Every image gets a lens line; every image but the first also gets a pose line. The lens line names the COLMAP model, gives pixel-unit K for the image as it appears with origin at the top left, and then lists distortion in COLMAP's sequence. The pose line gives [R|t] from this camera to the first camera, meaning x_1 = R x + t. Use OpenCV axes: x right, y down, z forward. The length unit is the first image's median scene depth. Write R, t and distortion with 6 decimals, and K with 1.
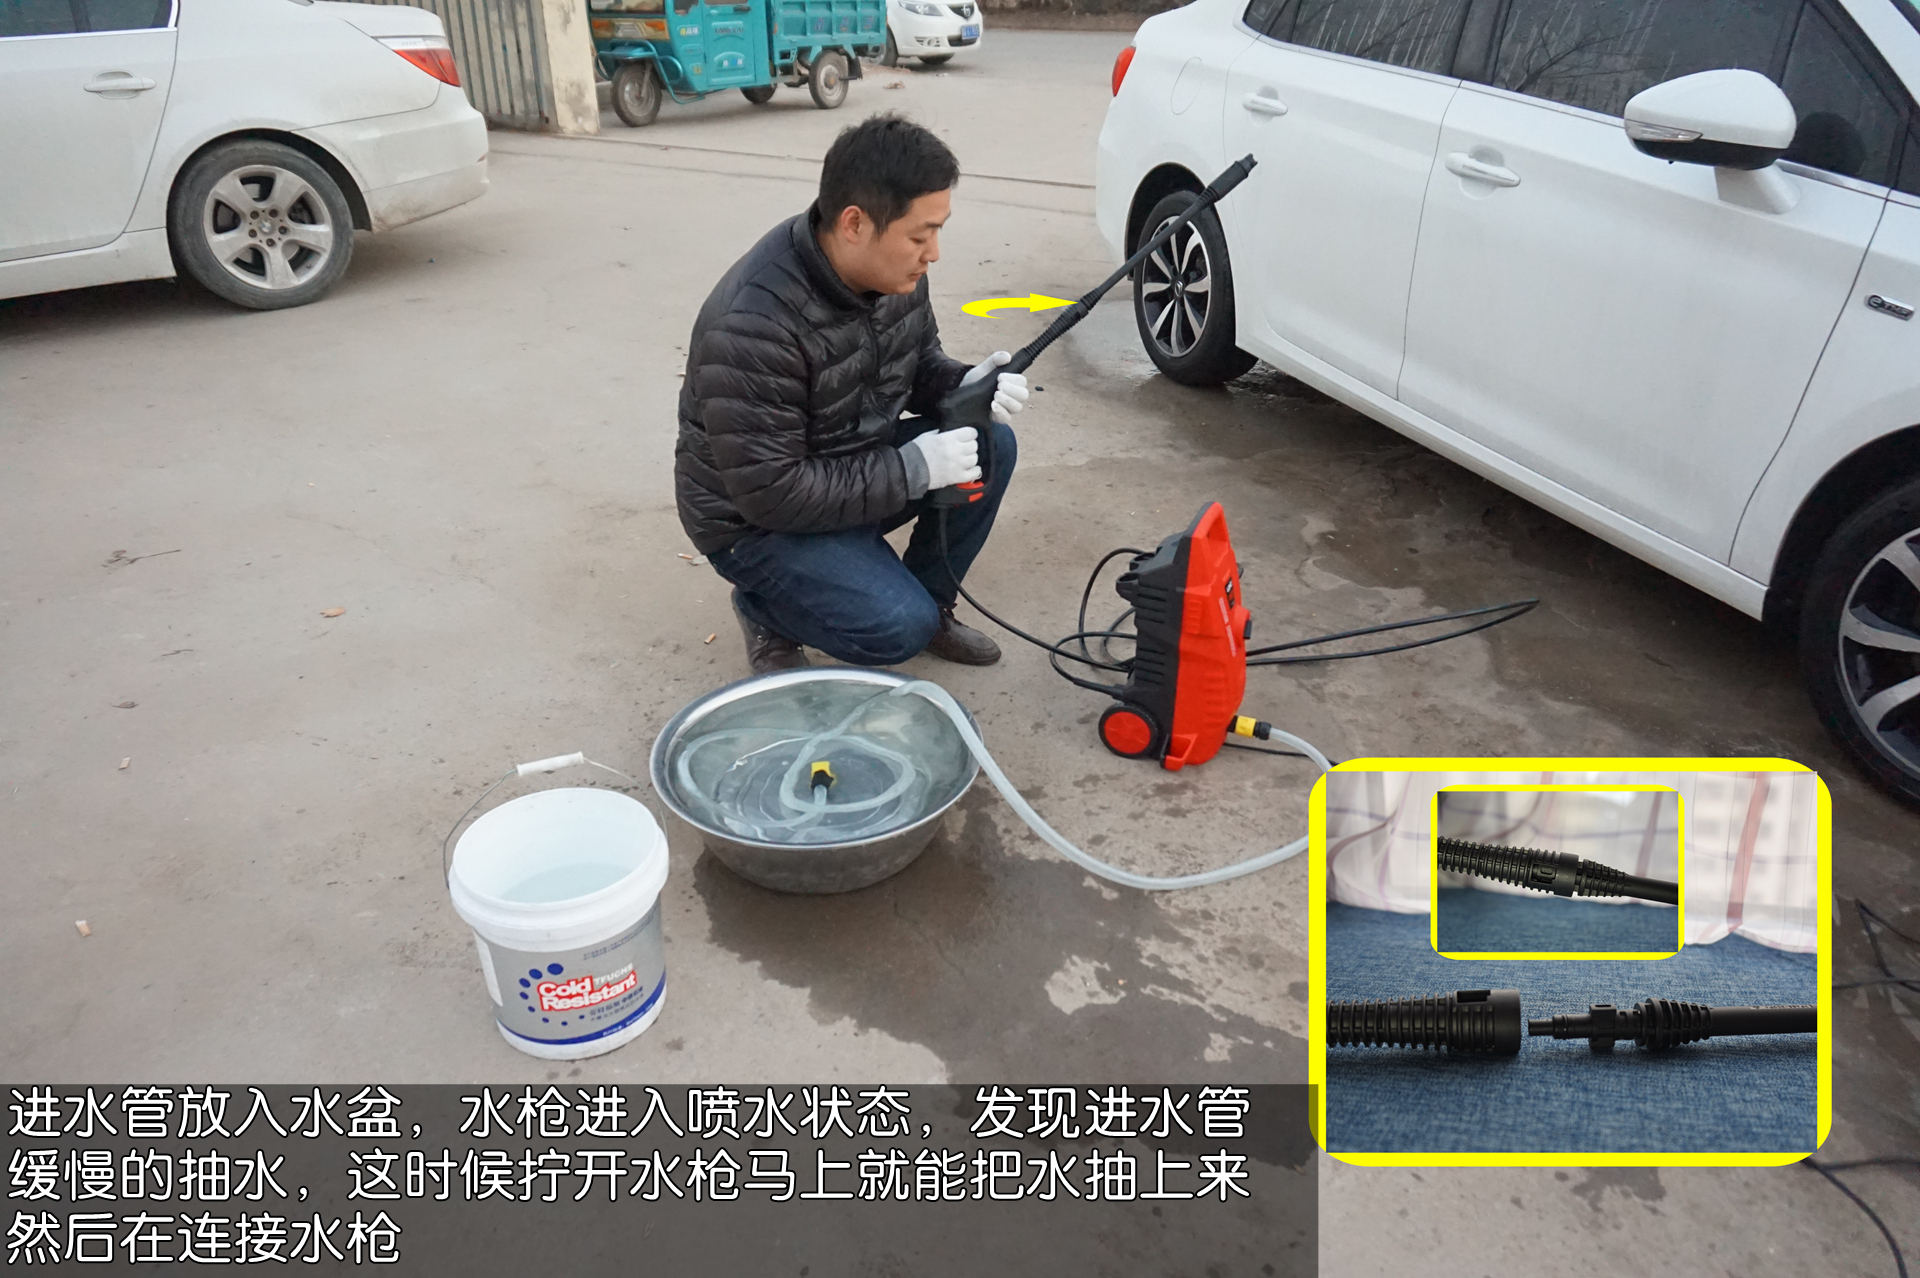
lens RADIAL K [[1284.6, 0, 960.0], [0, 1284.6, 639.0], [0, 0, 1]] dist [-0.011601, 0.005571]
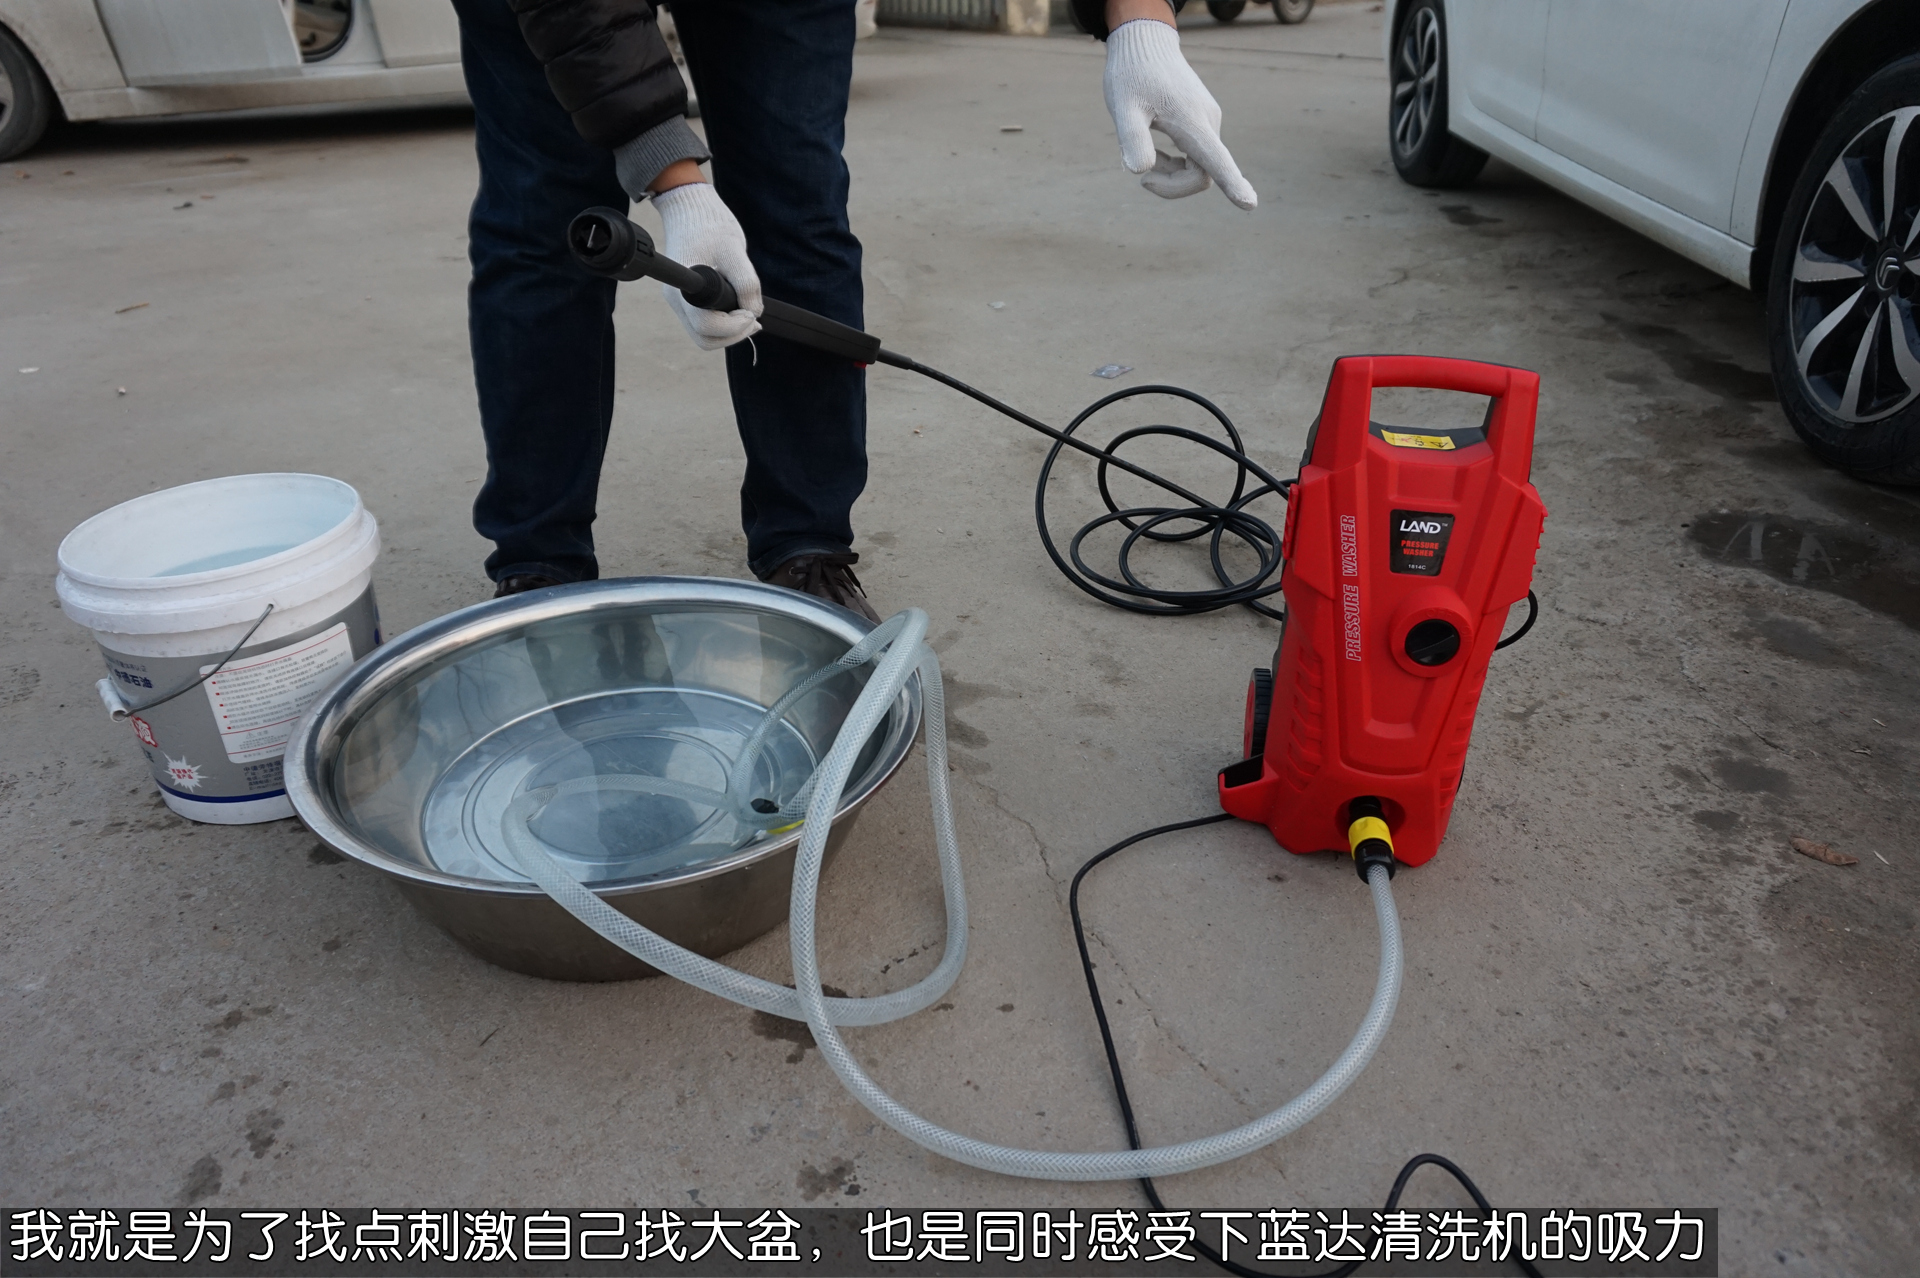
lens RADIAL K [[1308.7, 0, 963.4], [0, 1308.7, 664.9], [0, 0, 1]] dist [-0.023194, -0.000404]
pose [[0.922662, 0.168004, -0.347088, 0.120199], [-0.160467, 0.985745, 0.050571, 0.077602], [0.350636, 0.009036, 0.936468, -0.023707]]
